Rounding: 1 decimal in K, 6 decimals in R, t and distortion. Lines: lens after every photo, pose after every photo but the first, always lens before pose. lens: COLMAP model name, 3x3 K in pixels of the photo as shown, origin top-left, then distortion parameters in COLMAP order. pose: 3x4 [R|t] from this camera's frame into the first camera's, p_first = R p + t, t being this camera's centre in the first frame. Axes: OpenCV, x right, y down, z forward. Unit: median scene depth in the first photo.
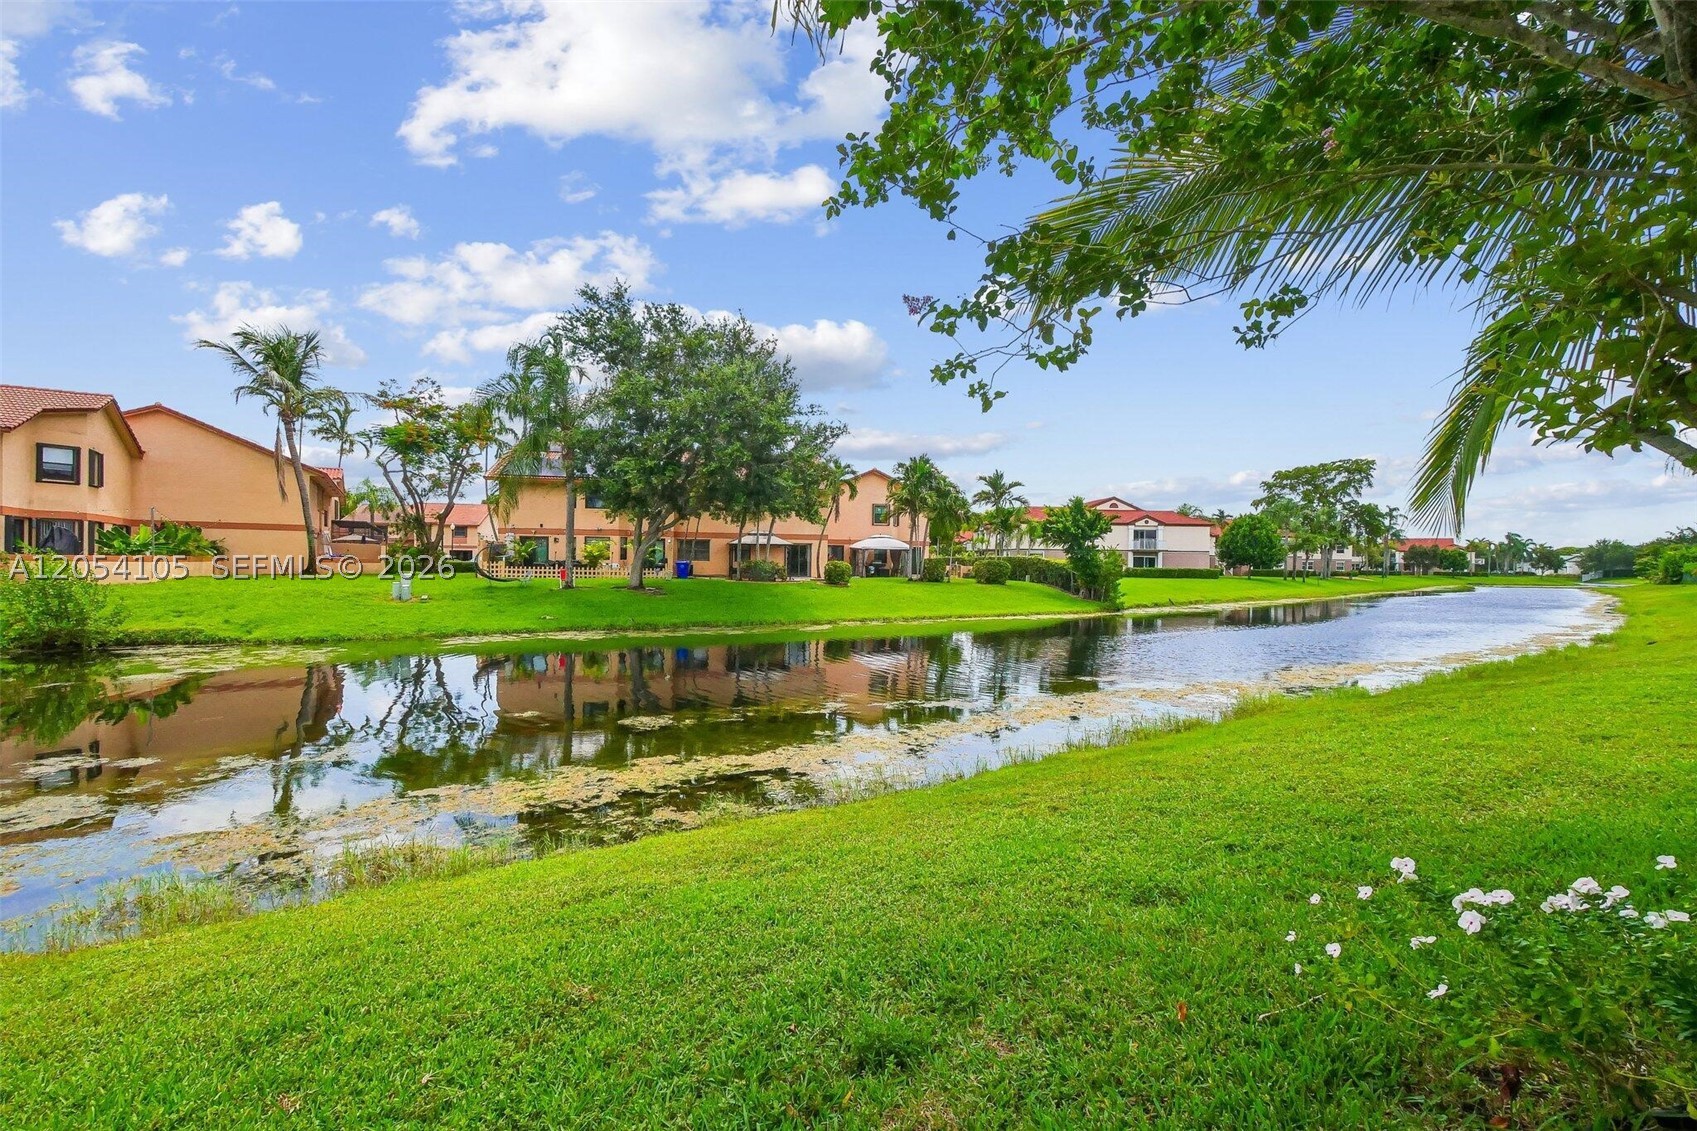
lens RADIAL K [[723.3, 0, 839.6], [0, 723.3, 567.7], [0, 0, 1]] dist [-0.003977, 0.000298]
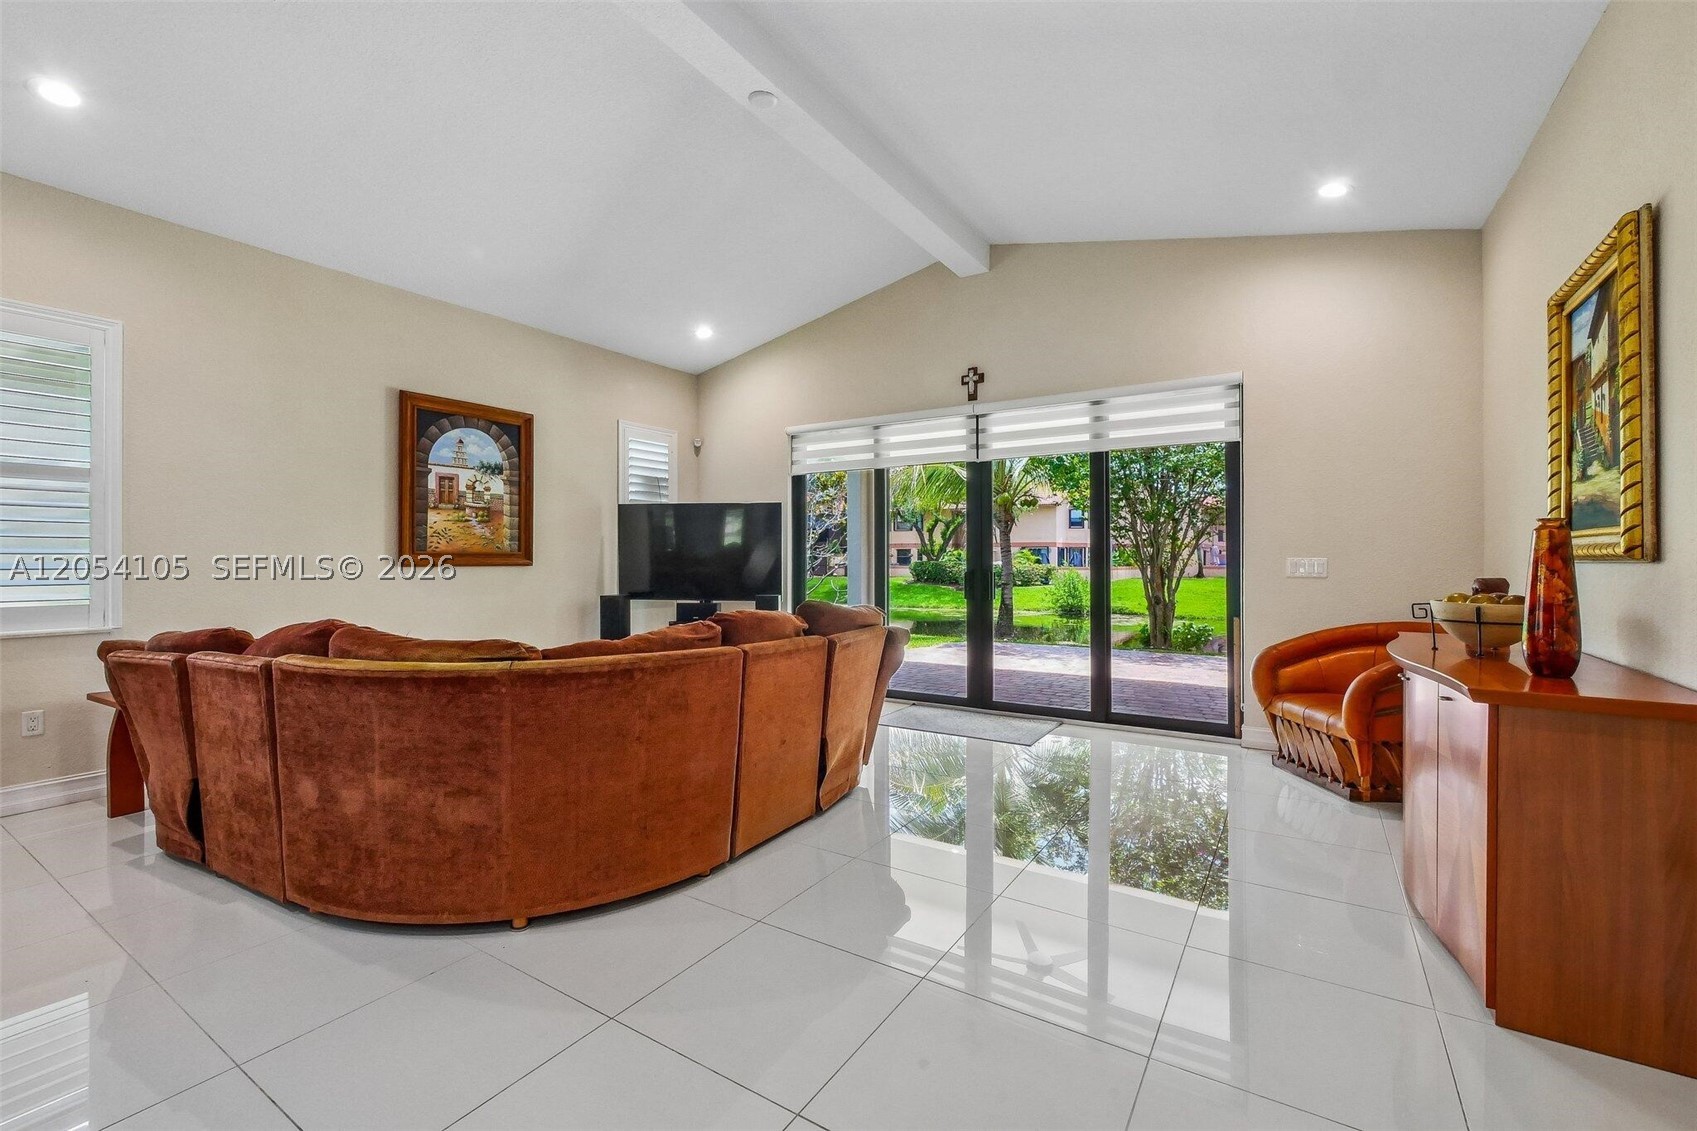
lens RADIAL K [[723.3, 0, 838.8], [0, 723.3, 561.3], [0, 0, 1]] dist [-0.003977, 0.000298]
pose [[0.407328, -0.006537, -0.913259, 0.329843], [0.000399, 0.999976, -0.006980, -0.014437], [0.913282, 0.002479, 0.407320, -0.286318]]
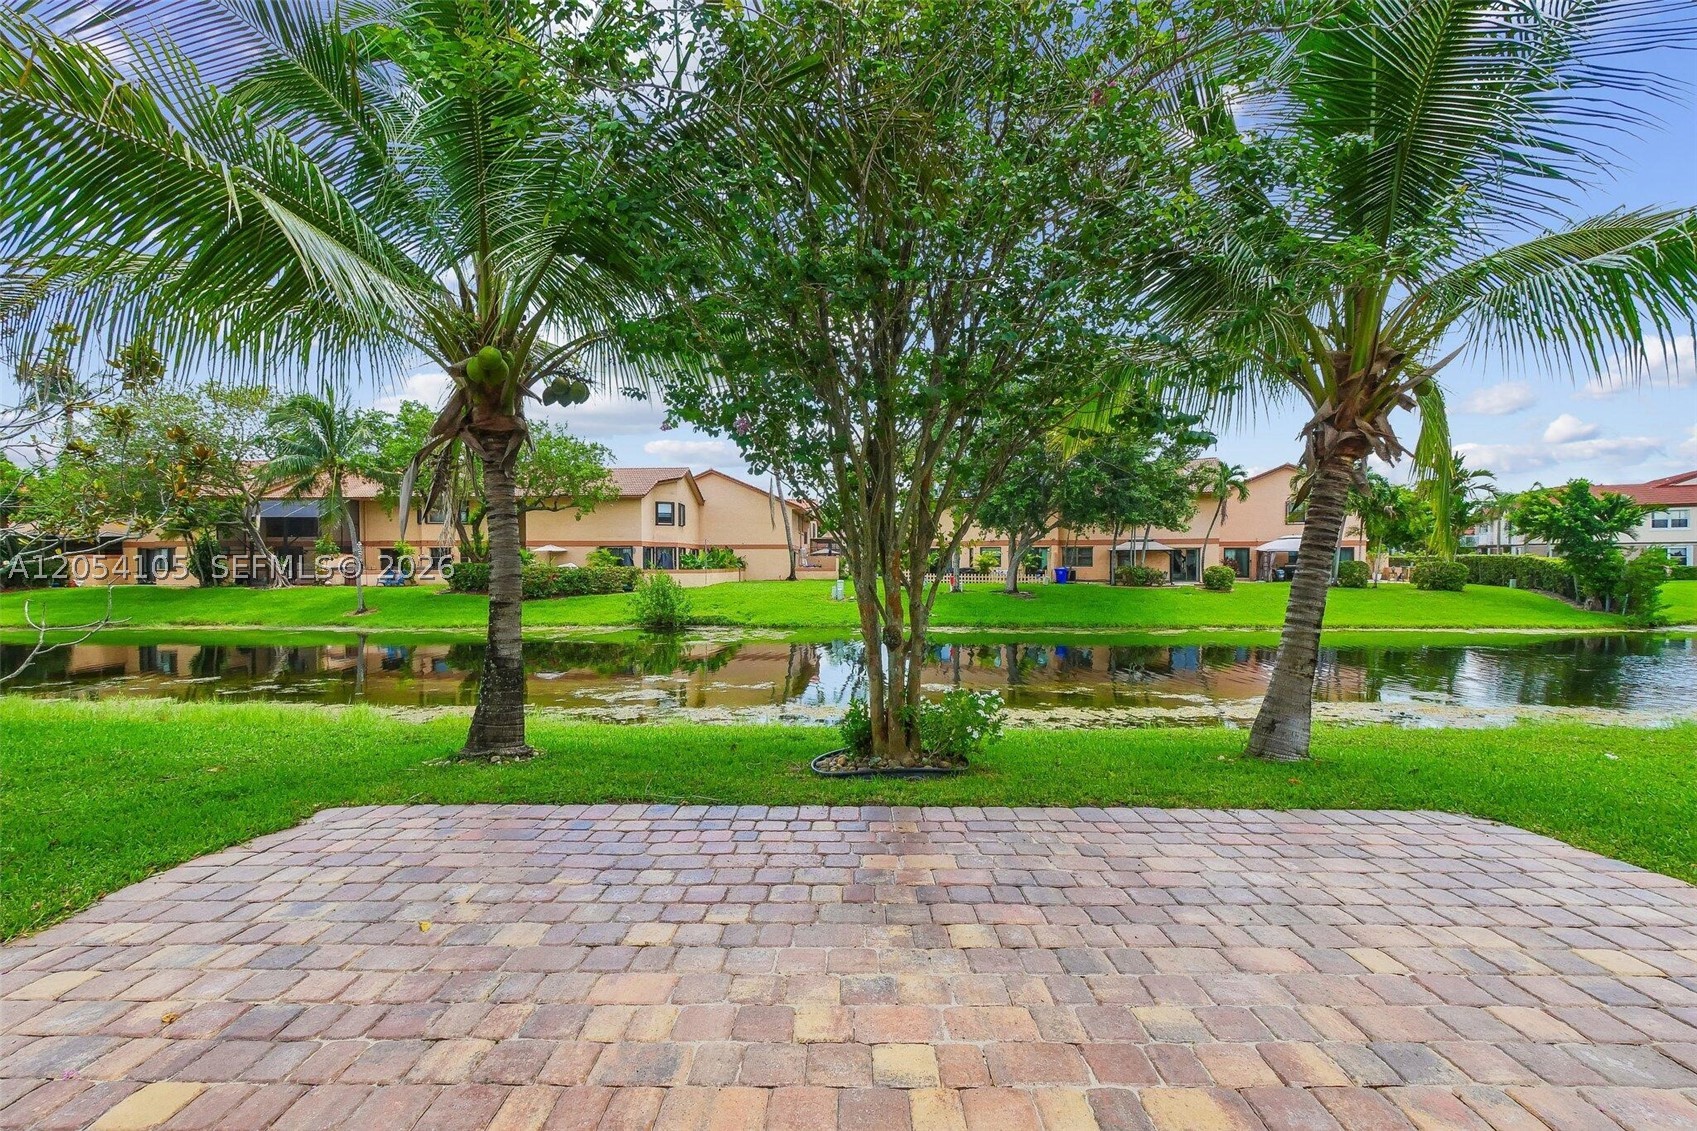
lens RADIAL K [[723.3, 0, 851.4], [0, 723.3, 566.1], [0, 0, 1]] dist [-0.003977, 0.000298]
pose [[0.835479, -0.010748, -0.549417, 0.141799], [0.008810, 0.999942, -0.006165, -0.008785], [0.549451, 0.000310, 0.835526, -0.116300]]
